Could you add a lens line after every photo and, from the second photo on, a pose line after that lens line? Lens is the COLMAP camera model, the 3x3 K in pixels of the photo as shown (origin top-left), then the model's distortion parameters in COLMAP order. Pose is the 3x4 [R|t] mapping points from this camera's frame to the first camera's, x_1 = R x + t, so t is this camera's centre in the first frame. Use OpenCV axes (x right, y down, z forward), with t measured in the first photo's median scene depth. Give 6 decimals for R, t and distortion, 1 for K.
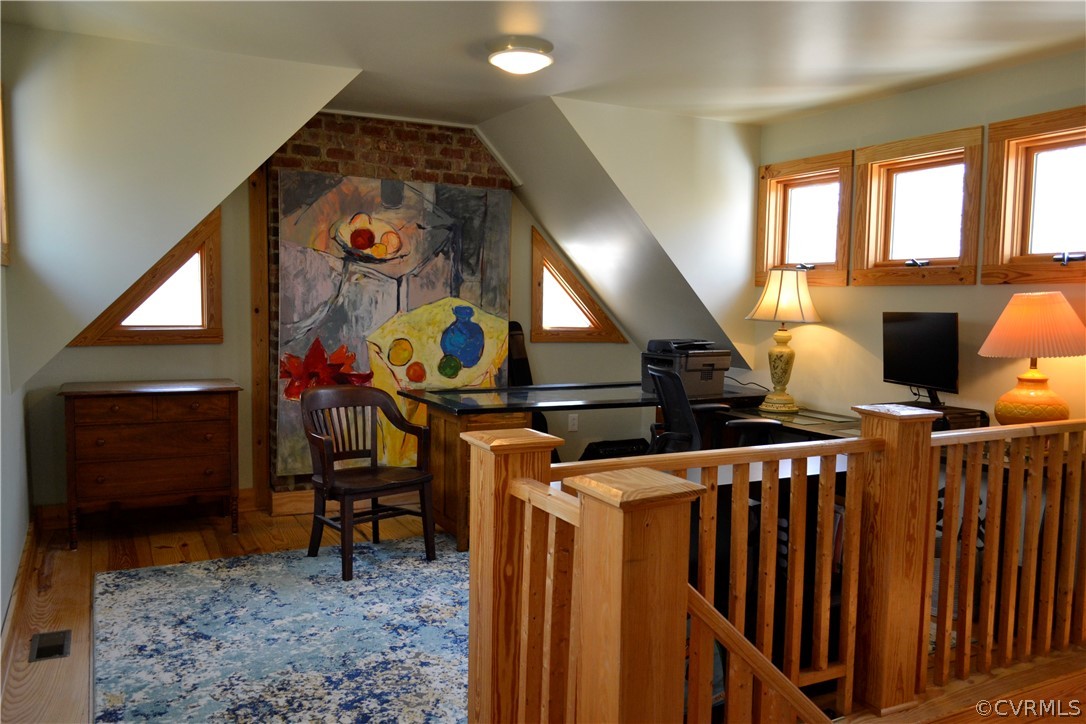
lens RADIAL K [[861.9, 0, 544.2], [0, 861.9, 363.8], [0, 0, 1]] dist [-0.008844, -0.002859]
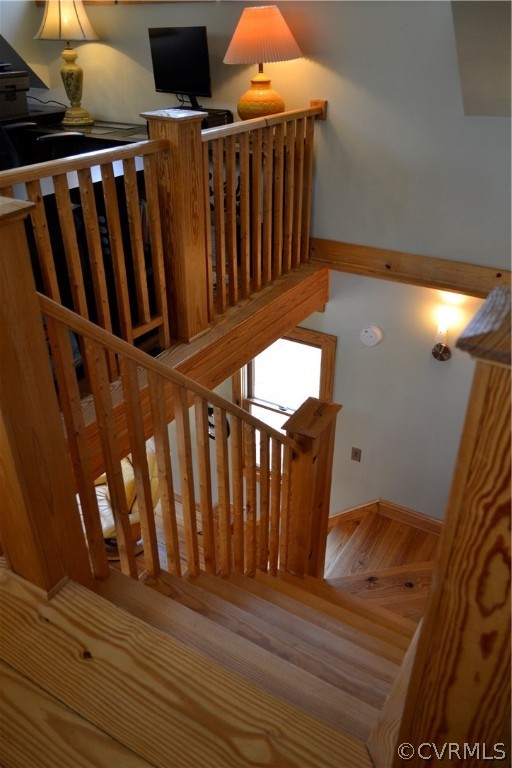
lens RADIAL K [[609.5, 0, 256.0], [0, 609.5, 386.0], [0, 0, 1]] dist [-0.008844, -0.002859]
pose [[0.857594, -0.275806, 0.434124, 0.018093], [0.054557, 0.888081, 0.456438, 0.007784], [-0.511426, -0.367754, 0.776660, 0.101660]]
